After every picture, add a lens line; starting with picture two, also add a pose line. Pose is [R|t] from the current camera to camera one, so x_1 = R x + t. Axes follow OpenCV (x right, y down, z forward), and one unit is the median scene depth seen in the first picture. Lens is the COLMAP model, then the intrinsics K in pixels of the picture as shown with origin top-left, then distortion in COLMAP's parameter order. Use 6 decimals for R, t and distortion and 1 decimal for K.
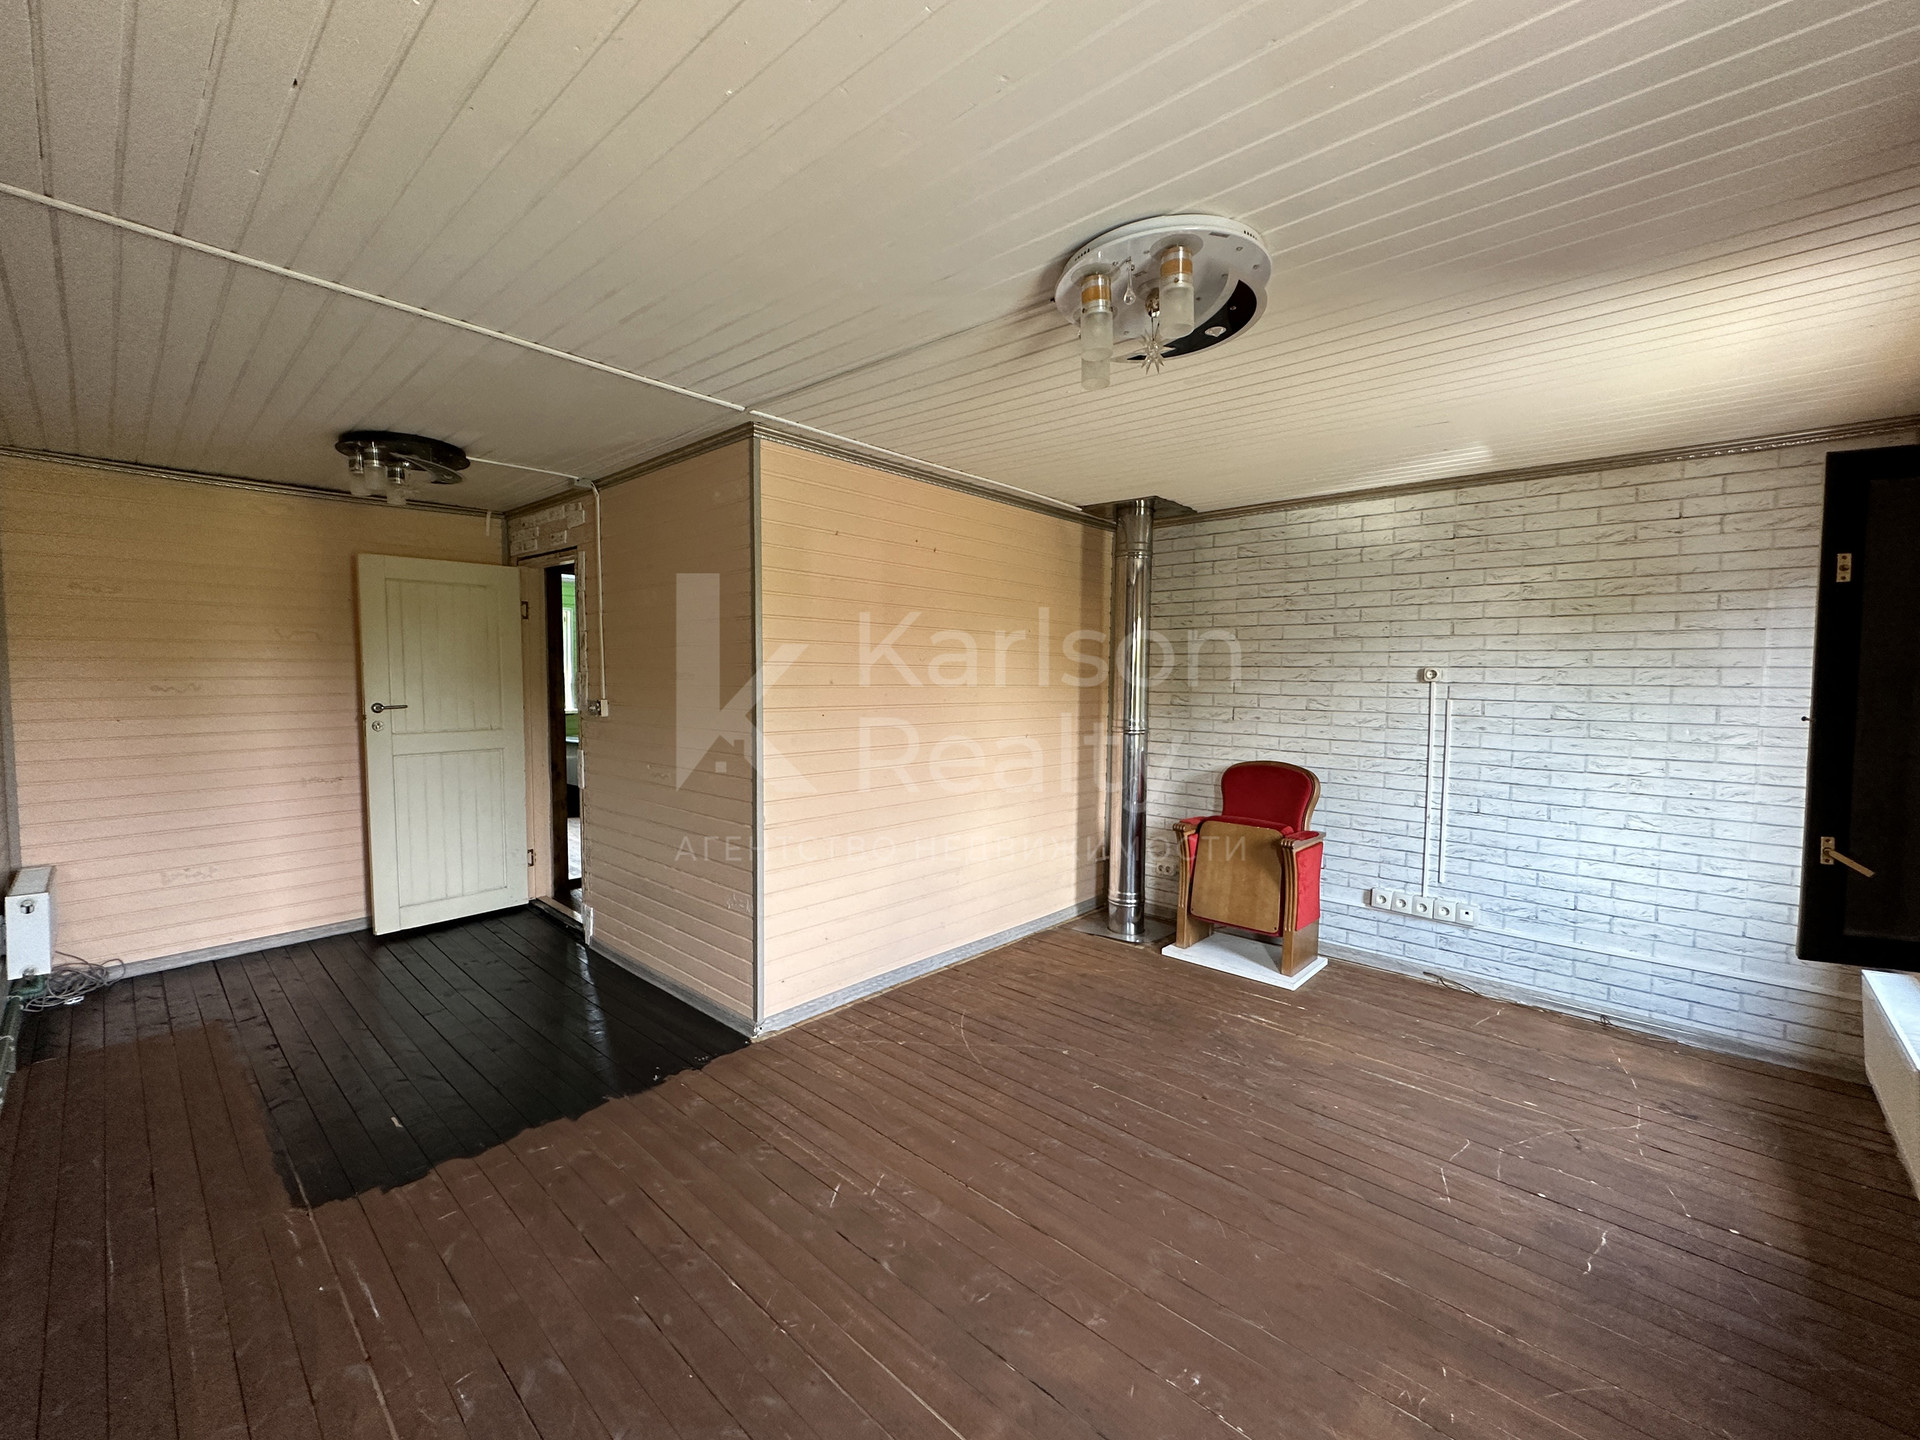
lens RADIAL K [[774.7, 0, 954.2], [0, 774.7, 706.6], [0, 0, 1]] dist [0.000793, 0.000232]
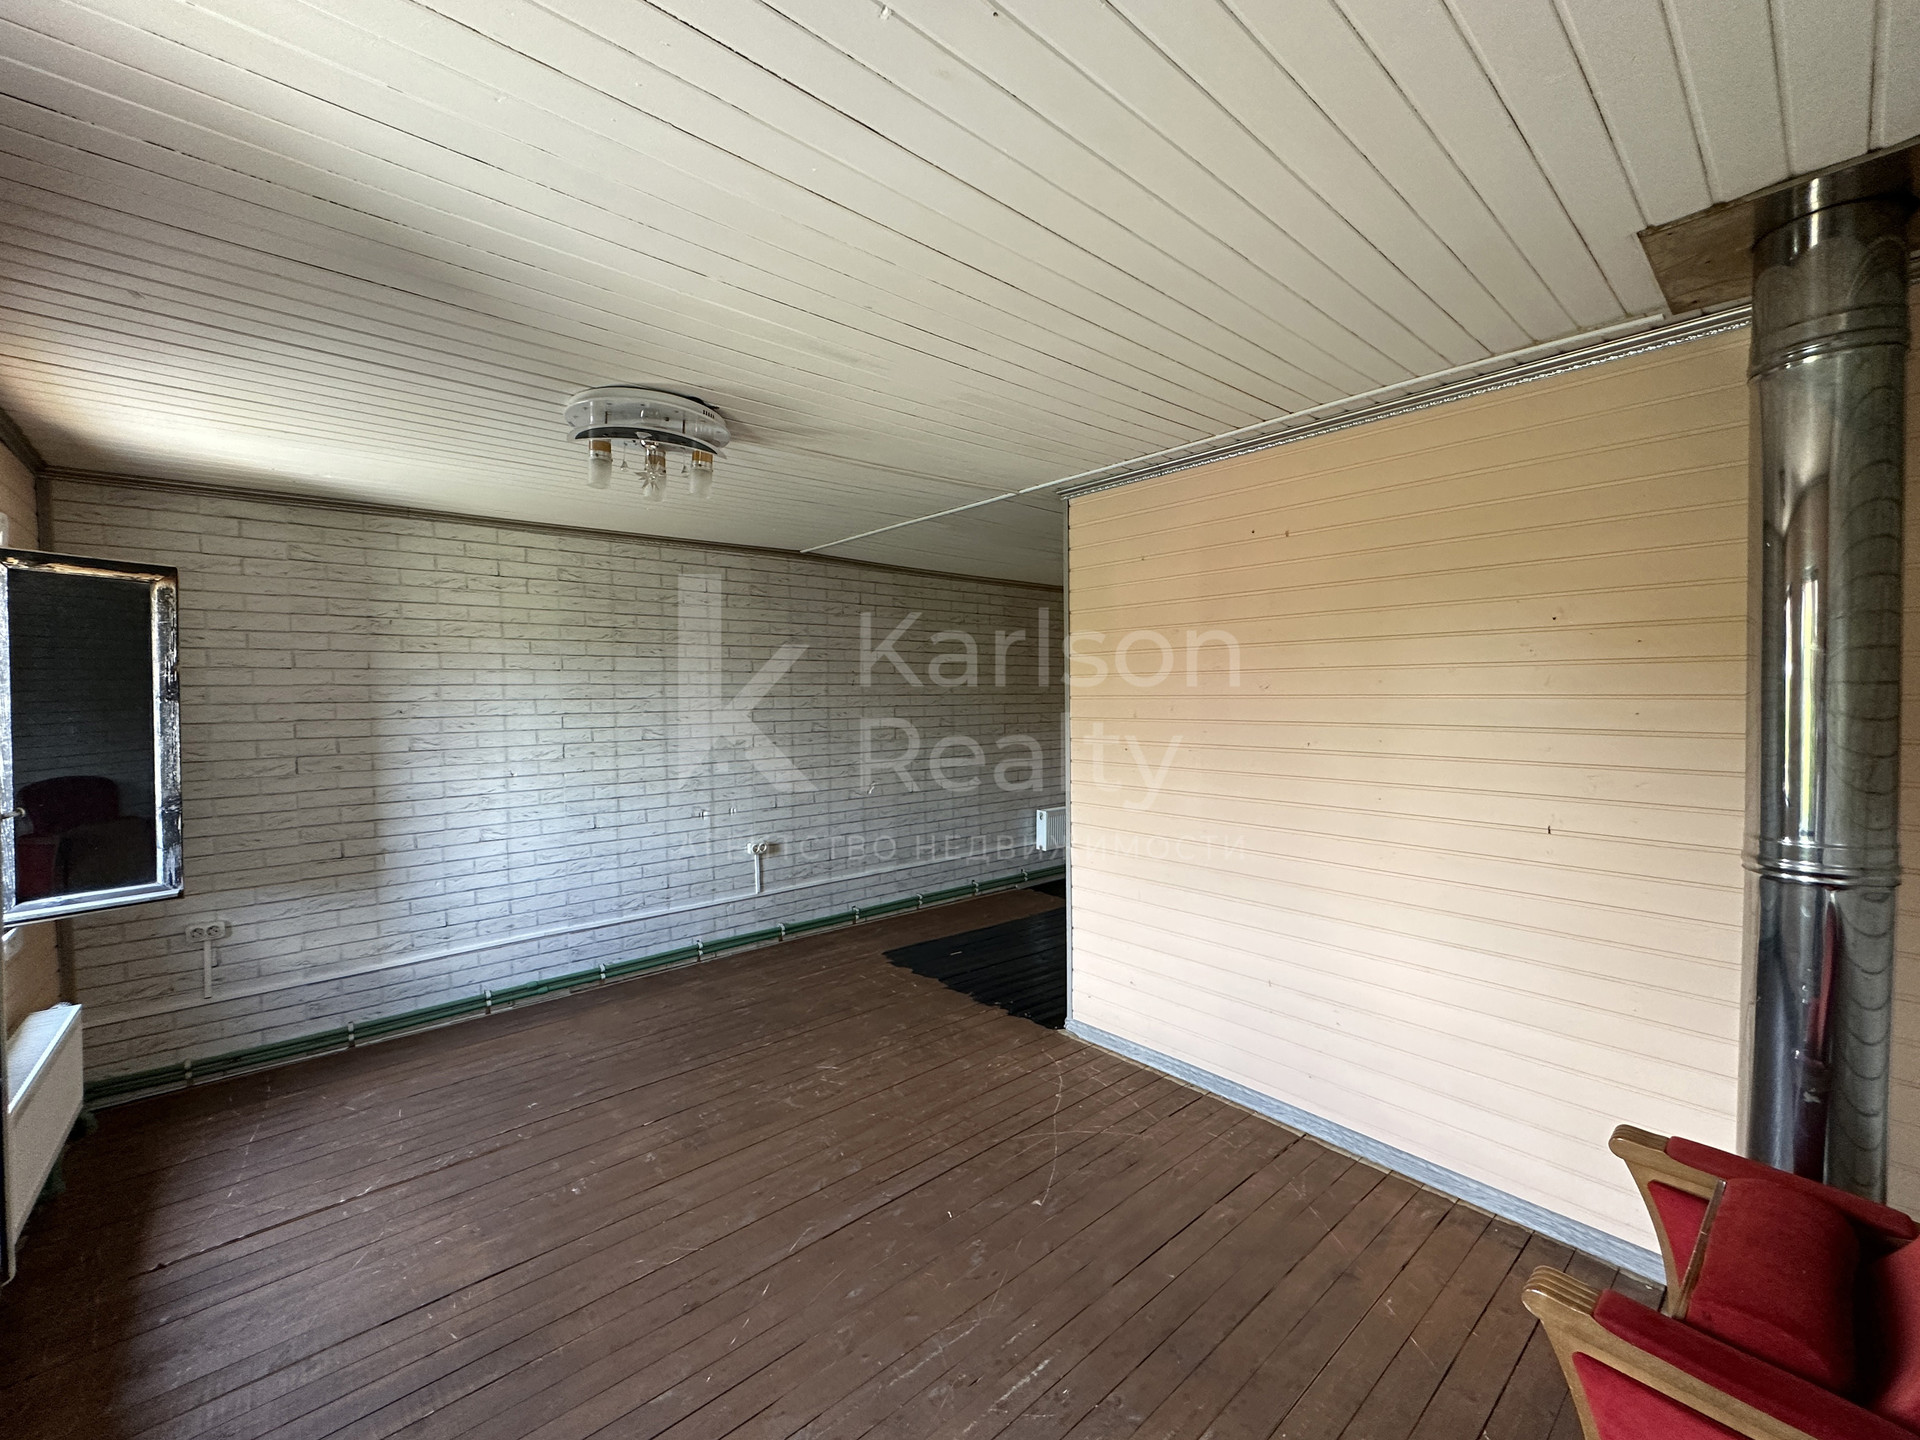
lens RADIAL K [[774.7, 0, 953.4], [0, 774.7, 722.1], [0, 0, 1]] dist [0.000793, 0.000232]
pose [[0.133483, -0.040744, 0.990213, -0.216483], [0.066611, 0.997264, 0.032055, -0.010807], [-0.988810, 0.061681, 0.135832, 0.194100]]
